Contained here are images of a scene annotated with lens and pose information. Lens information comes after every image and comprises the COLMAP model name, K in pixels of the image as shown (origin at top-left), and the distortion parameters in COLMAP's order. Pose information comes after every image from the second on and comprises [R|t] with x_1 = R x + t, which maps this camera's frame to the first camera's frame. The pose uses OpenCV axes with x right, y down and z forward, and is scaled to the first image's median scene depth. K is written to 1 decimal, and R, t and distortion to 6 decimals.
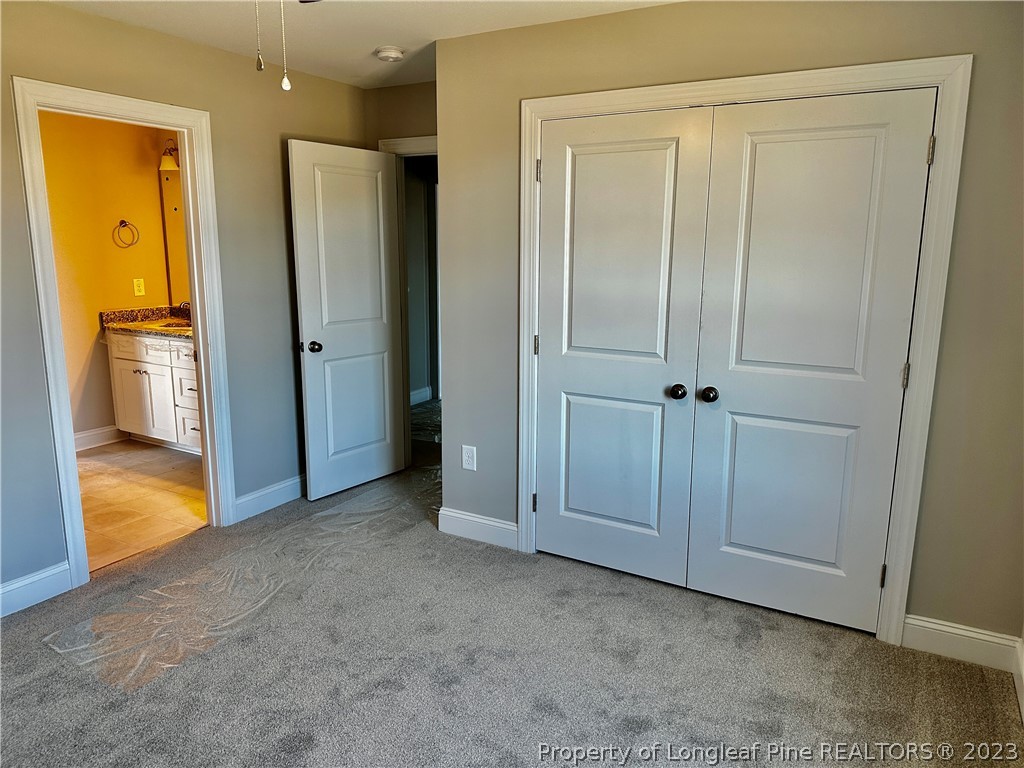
lens RADIAL K [[698.9, 0, 512.0], [0, 698.9, 384.0], [0, 0, 1]] dist [0.001073, 0.000660]
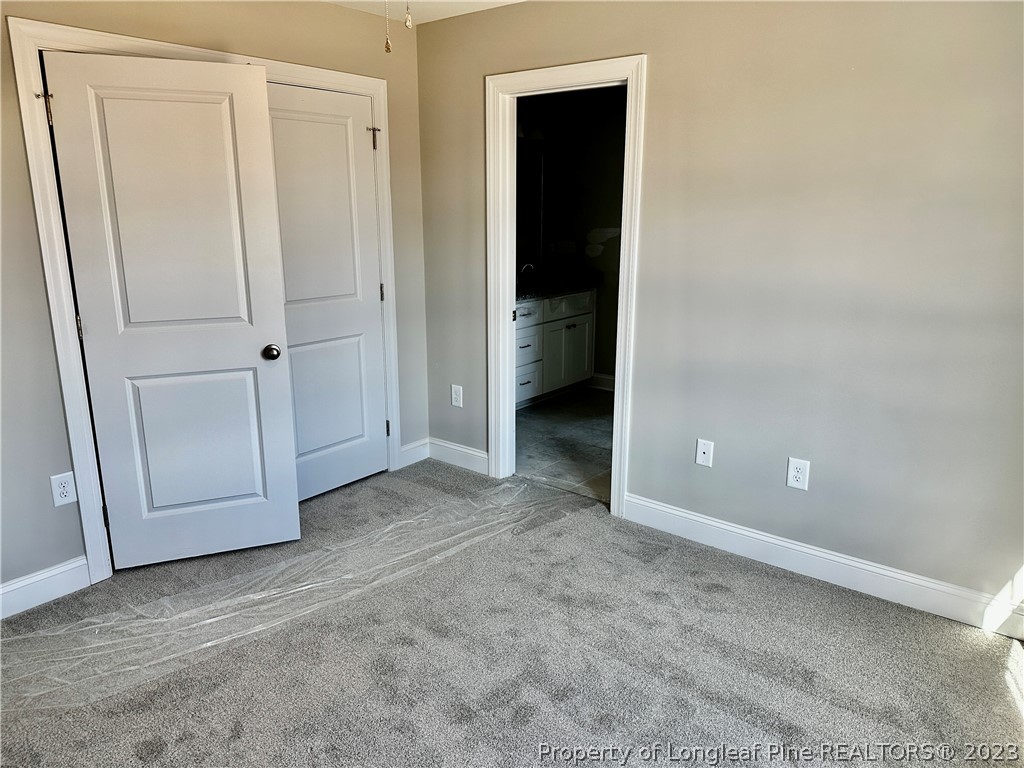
lens RADIAL K [[710.8, 0, 512.0], [0, 710.8, 384.0], [0, 0, 1]] dist [-0.004119, -0.001794]
pose [[0.536975, -0.190253, 0.821865, -0.419290], [0.153162, 0.980033, 0.126797, -0.021024], [-0.829578, 0.057792, 0.555393, 0.141983]]
